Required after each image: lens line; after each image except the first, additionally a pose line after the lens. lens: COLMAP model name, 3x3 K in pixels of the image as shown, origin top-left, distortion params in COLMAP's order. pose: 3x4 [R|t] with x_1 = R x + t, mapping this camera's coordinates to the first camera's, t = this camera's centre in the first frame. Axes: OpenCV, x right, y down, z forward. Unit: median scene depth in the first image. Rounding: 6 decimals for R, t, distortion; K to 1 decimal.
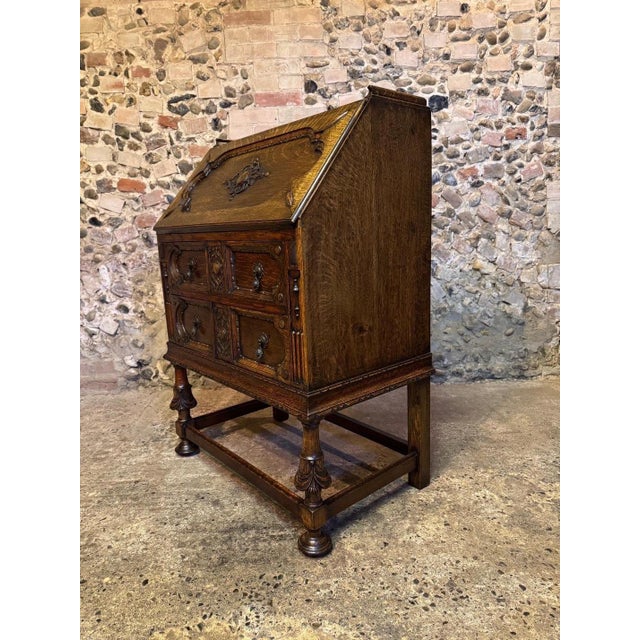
lens RADIAL K [[456.3, 0, 317.5], [0, 456.3, 320.1], [0, 0, 1]] dist [0.017004, -0.025218]
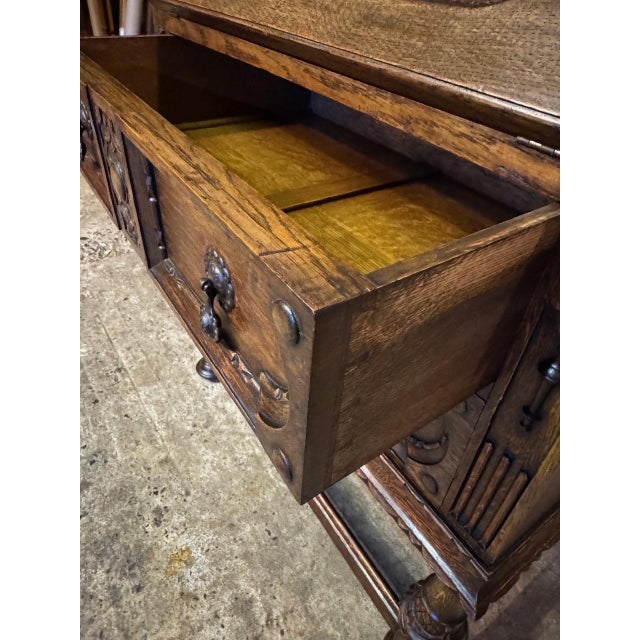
lens RADIAL K [[456.3, 0, 316.6], [0, 456.3, 295.6], [0, 0, 1]] dist [0.017004, -0.025218]
pose [[0.519448, 0.561967, -0.643714, 0.134853], [-0.230474, 0.817542, 0.527737, -0.153374], [0.822834, -0.125772, 0.554189, 0.562975]]
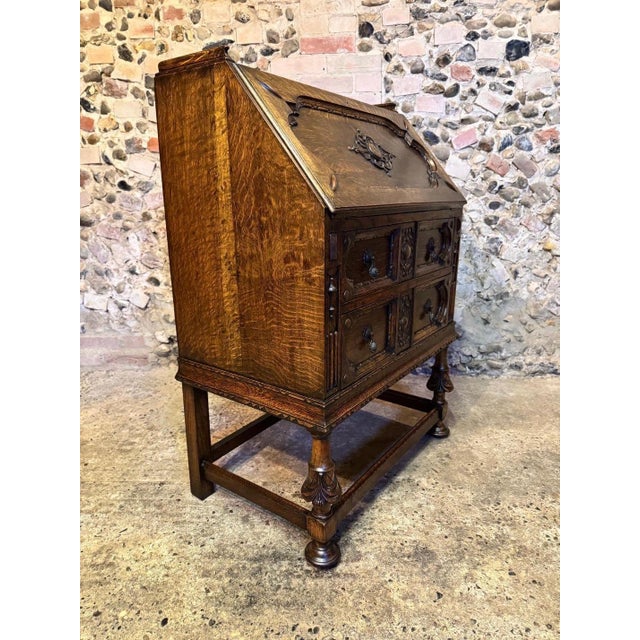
lens RADIAL K [[456.3, 0, 316.3], [0, 456.3, 320.7], [0, 0, 1]] dist [0.017004, -0.025218]
pose [[0.996133, 0.043066, -0.076580, -0.018609], [-0.035540, 0.994644, 0.097060, -0.048301], [0.080350, -0.093963, 0.992328, 0.092076]]
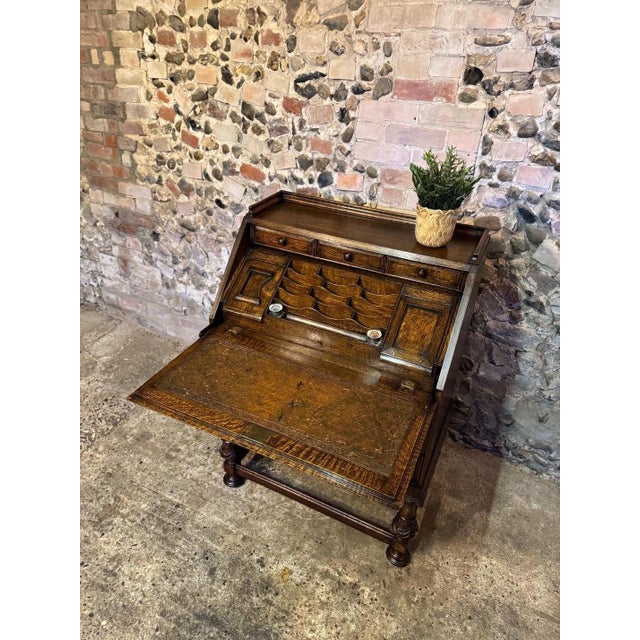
lens RADIAL K [[456.3, 0, 317.2], [0, 456.3, 319.4], [0, 0, 1]] dist [0.017004, -0.025218]
pose [[0.873916, 0.304222, -0.379104, 0.156016], [-0.146574, 0.908555, 0.391209, -0.409530], [0.463451, -0.286317, 0.838592, 0.192912]]
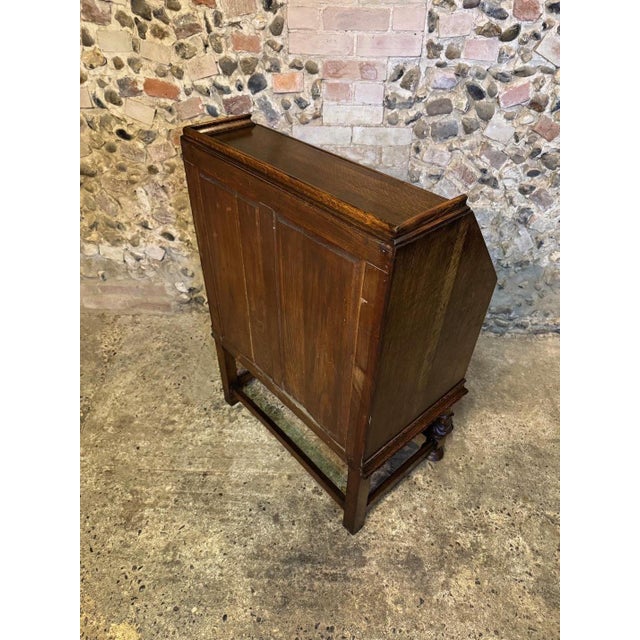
lens RADIAL K [[456.3, 0, 317.0], [0, 456.3, 321.9], [0, 0, 1]] dist [0.017004, -0.025218]
pose [[0.993710, 0.096010, -0.057637, -0.060550], [-0.054611, 0.864833, 0.499080, -0.356842], [0.097763, -0.492793, 0.864637, 0.157111]]
